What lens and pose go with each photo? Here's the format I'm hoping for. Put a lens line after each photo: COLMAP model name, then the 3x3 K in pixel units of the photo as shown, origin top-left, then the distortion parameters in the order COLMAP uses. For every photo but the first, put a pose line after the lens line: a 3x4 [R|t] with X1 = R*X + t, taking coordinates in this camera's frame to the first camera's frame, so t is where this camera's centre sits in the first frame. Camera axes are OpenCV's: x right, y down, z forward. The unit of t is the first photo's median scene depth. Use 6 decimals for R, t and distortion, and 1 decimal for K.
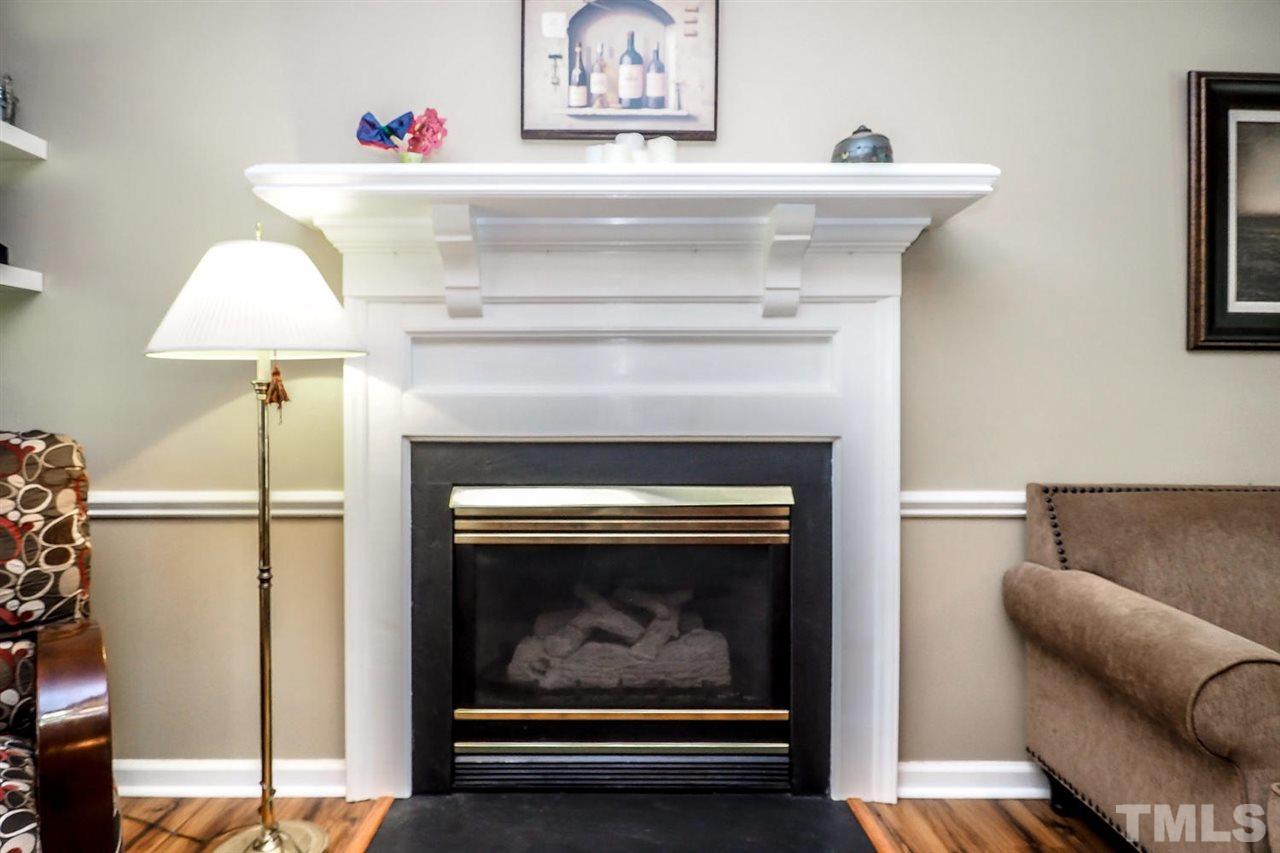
lens RADIAL K [[655.4, 0, 640.1], [0, 655.4, 416.6], [0, 0, 1]] dist [-0.016263, 0.000091]
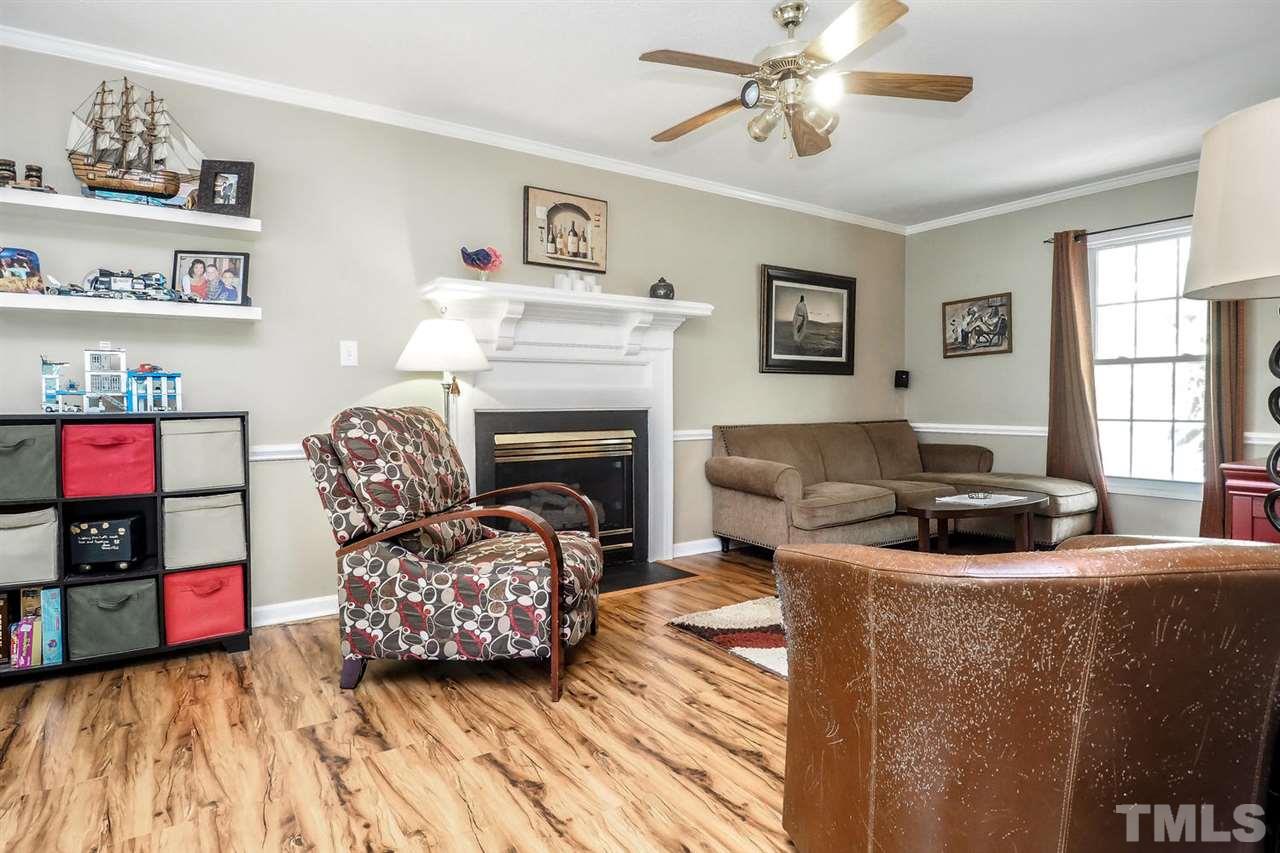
lens RADIAL K [[698.7, 0, 640.0], [0, 698.7, 426.5], [0, 0, 1]] dist [-0.015593, -0.000370]
pose [[0.821919, -0.025150, 0.569049, -1.163720], [0.005993, 0.999351, 0.035512, 0.009925], [-0.569573, -0.025777, 0.821536, -1.043726]]
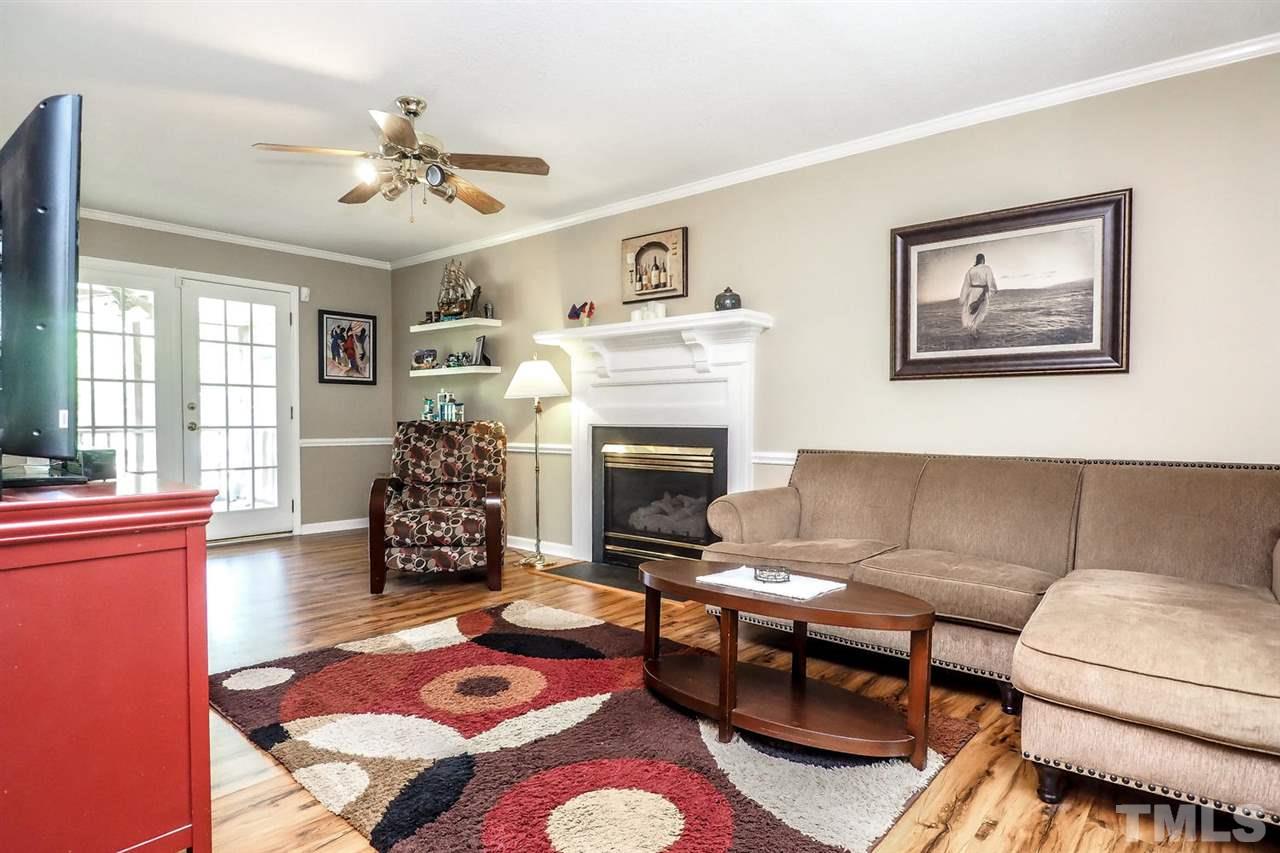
lens RADIAL K [[717.9, 0, 646.3], [0, 717.9, 439.5], [0, 0, 1]] dist [-0.004975, -0.000412]
pose [[0.763619, 0.019175, -0.645383, 1.684799], [-0.004432, 0.999691, 0.024457, 0.021014], [0.645652, -0.015816, 0.763468, -1.057149]]
